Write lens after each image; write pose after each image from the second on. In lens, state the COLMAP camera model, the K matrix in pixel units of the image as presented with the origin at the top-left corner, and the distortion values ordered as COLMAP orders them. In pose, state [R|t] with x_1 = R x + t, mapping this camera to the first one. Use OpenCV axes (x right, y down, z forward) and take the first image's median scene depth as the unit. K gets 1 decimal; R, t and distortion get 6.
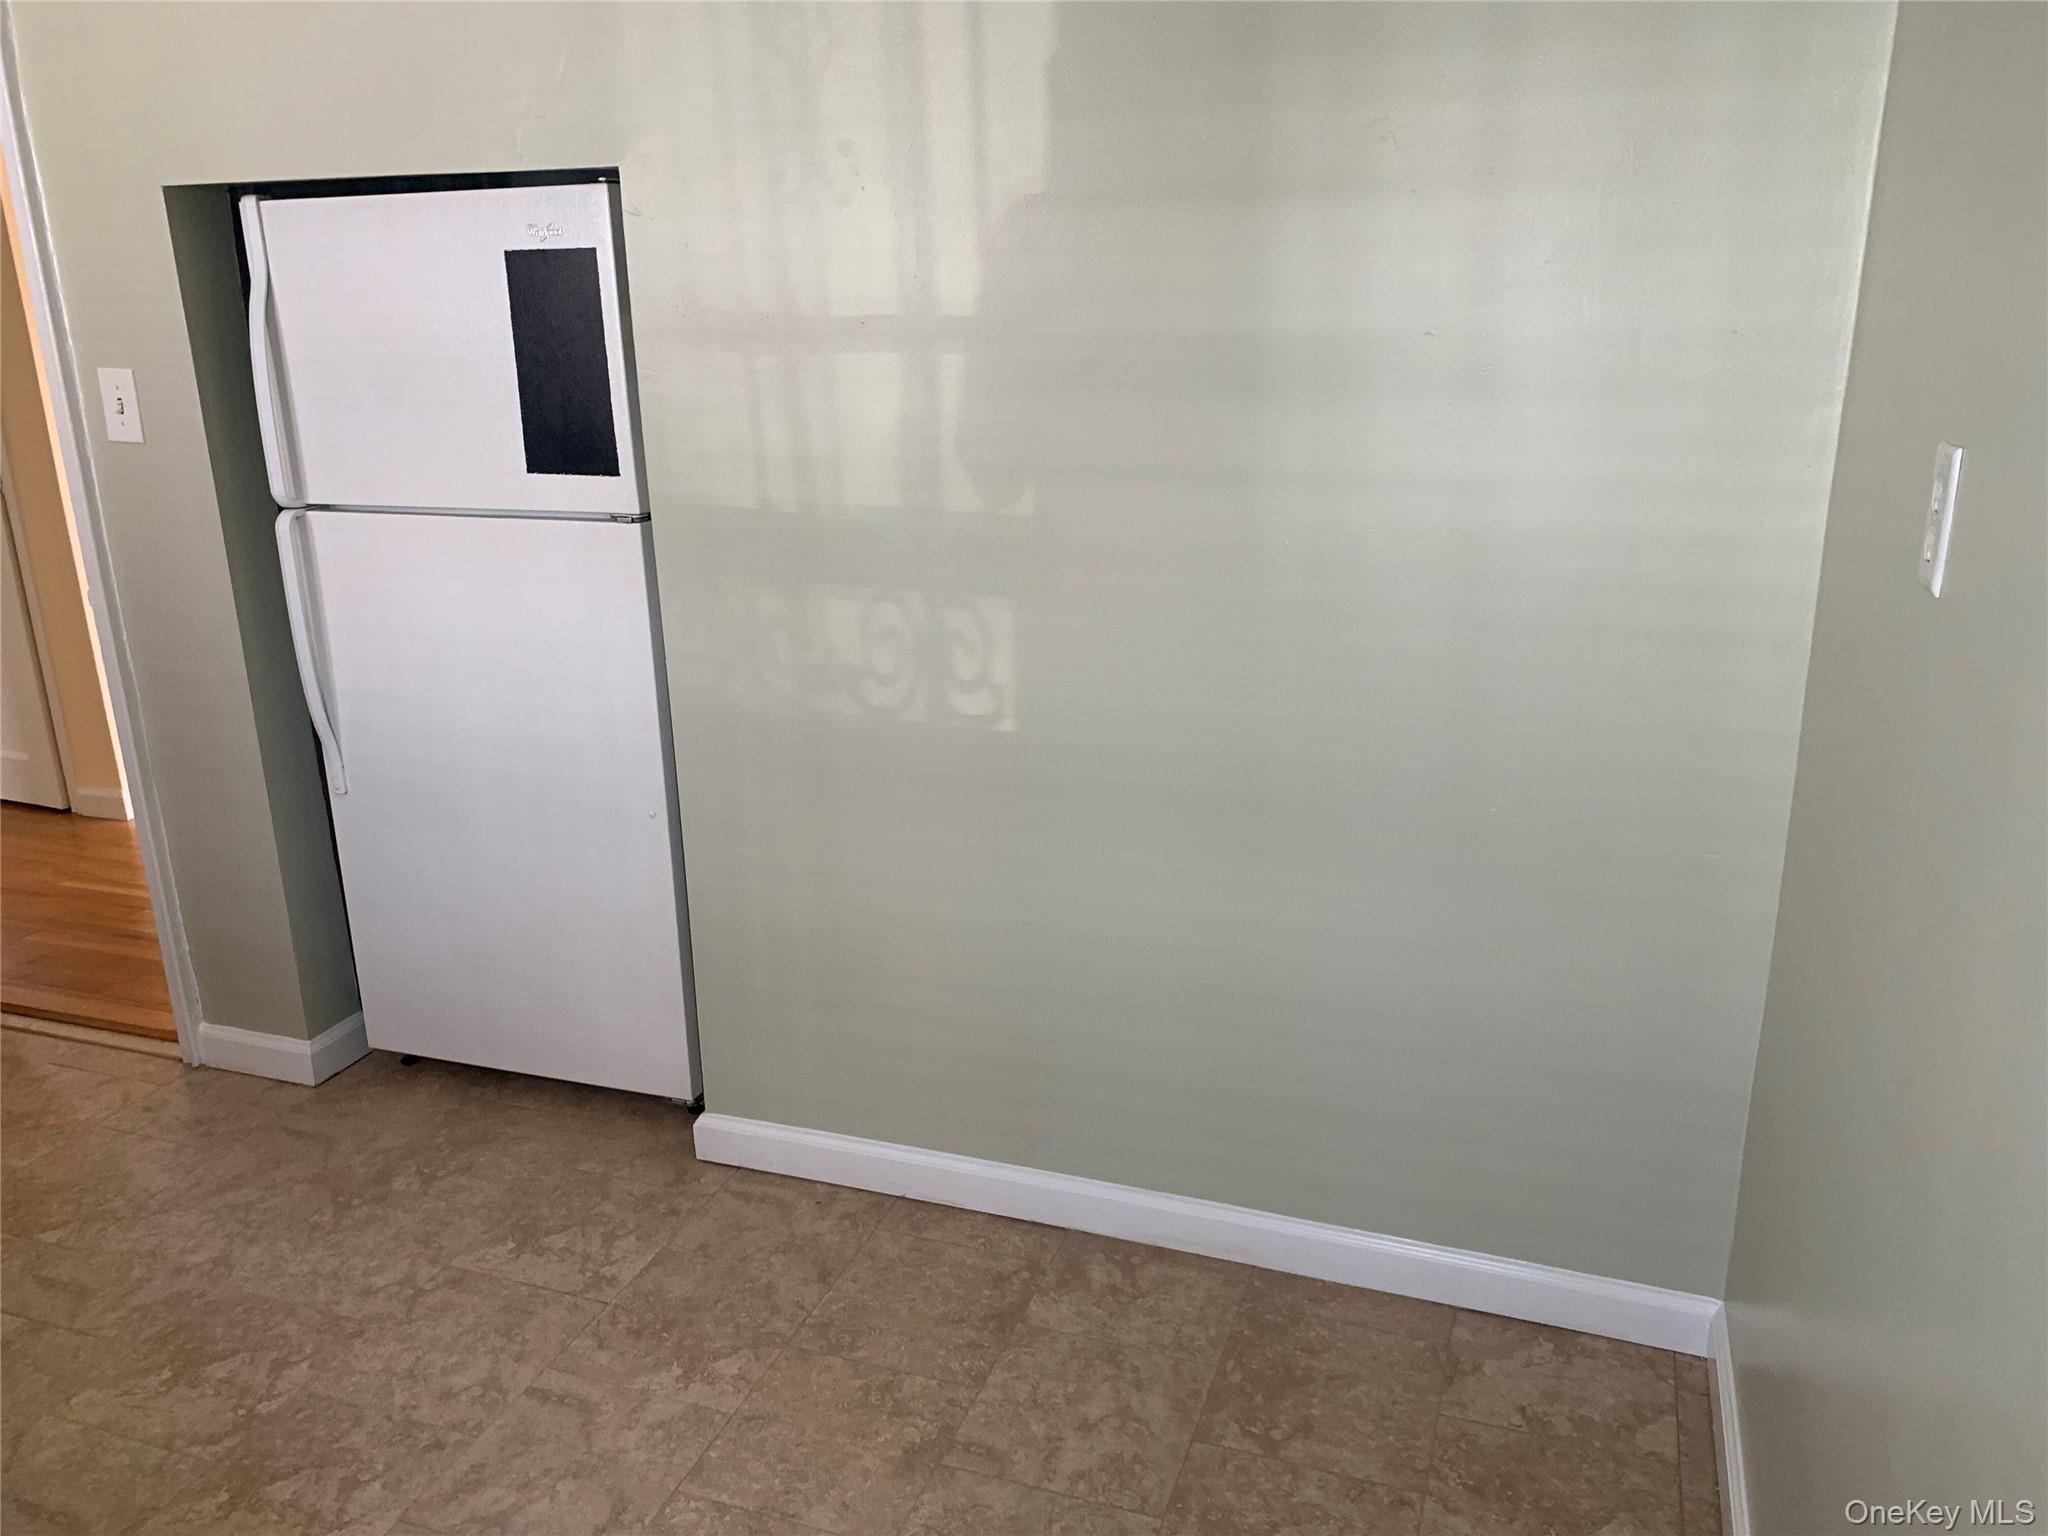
lens RADIAL K [[1555.1, 0, 1015.5], [0, 1555.1, 773.5], [0, 0, 1]] dist [0.022823, -0.029764]
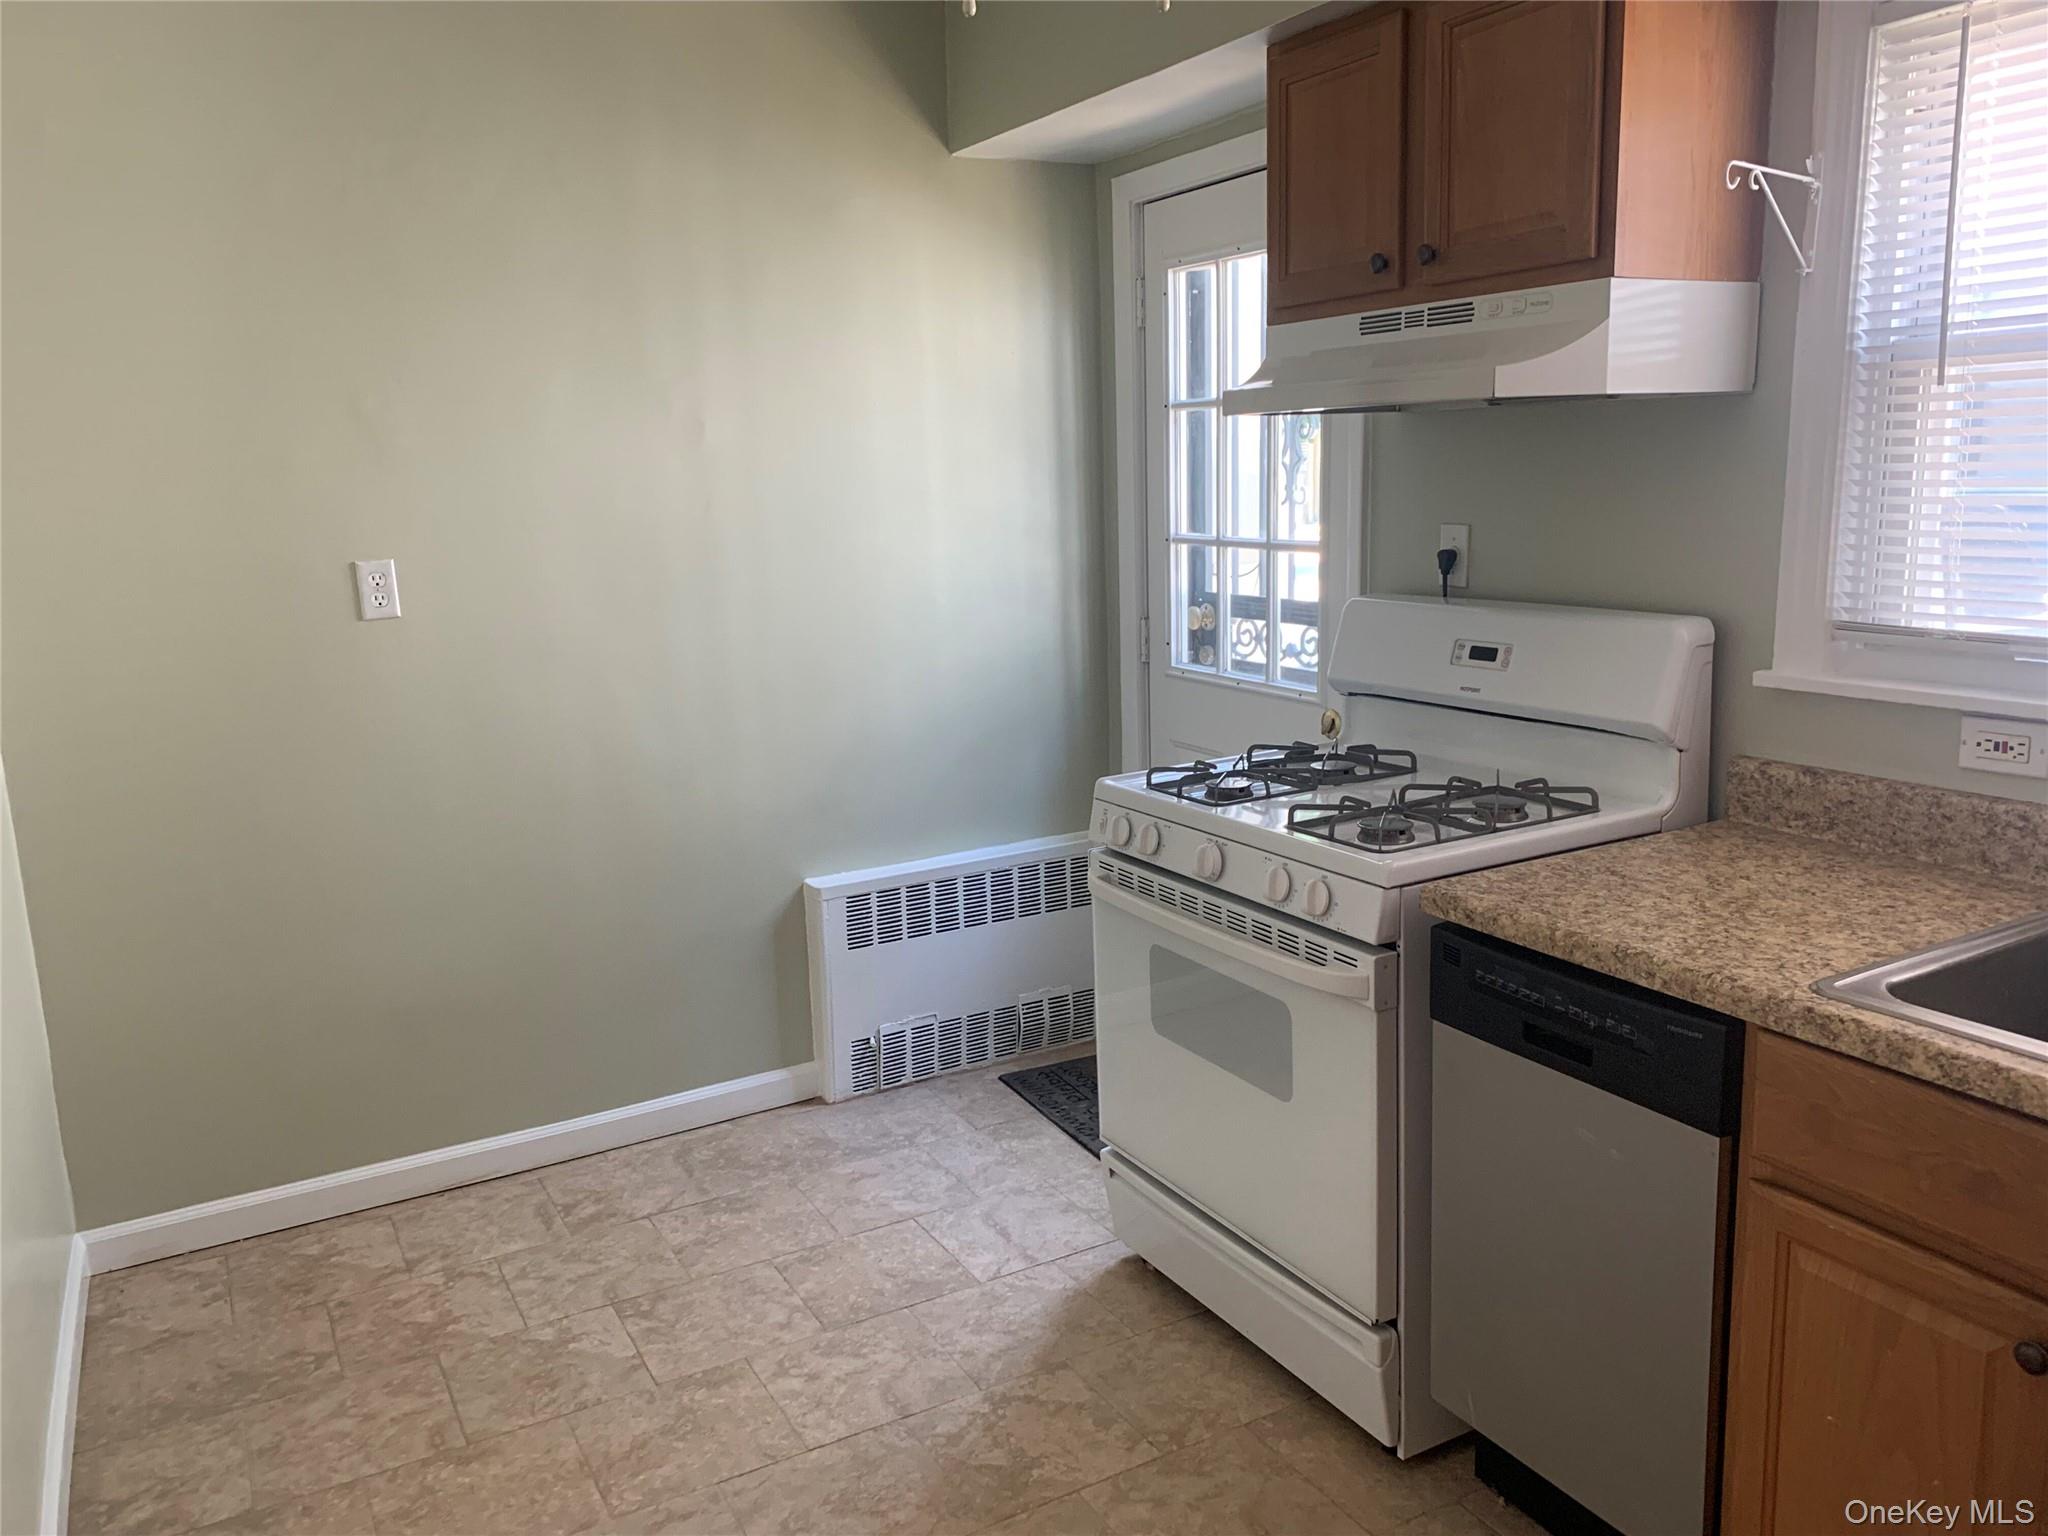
lens RADIAL K [[1555.1, 0, 1025.1], [0, 1555.1, 767.0], [0, 0, 1]] dist [0.022823, -0.029764]
pose [[-0.749552, -0.088776, 0.655965, -0.910849], [0.239211, 0.887669, 0.393473, -0.323295], [-0.617212, 0.451843, -0.644118, 1.036274]]
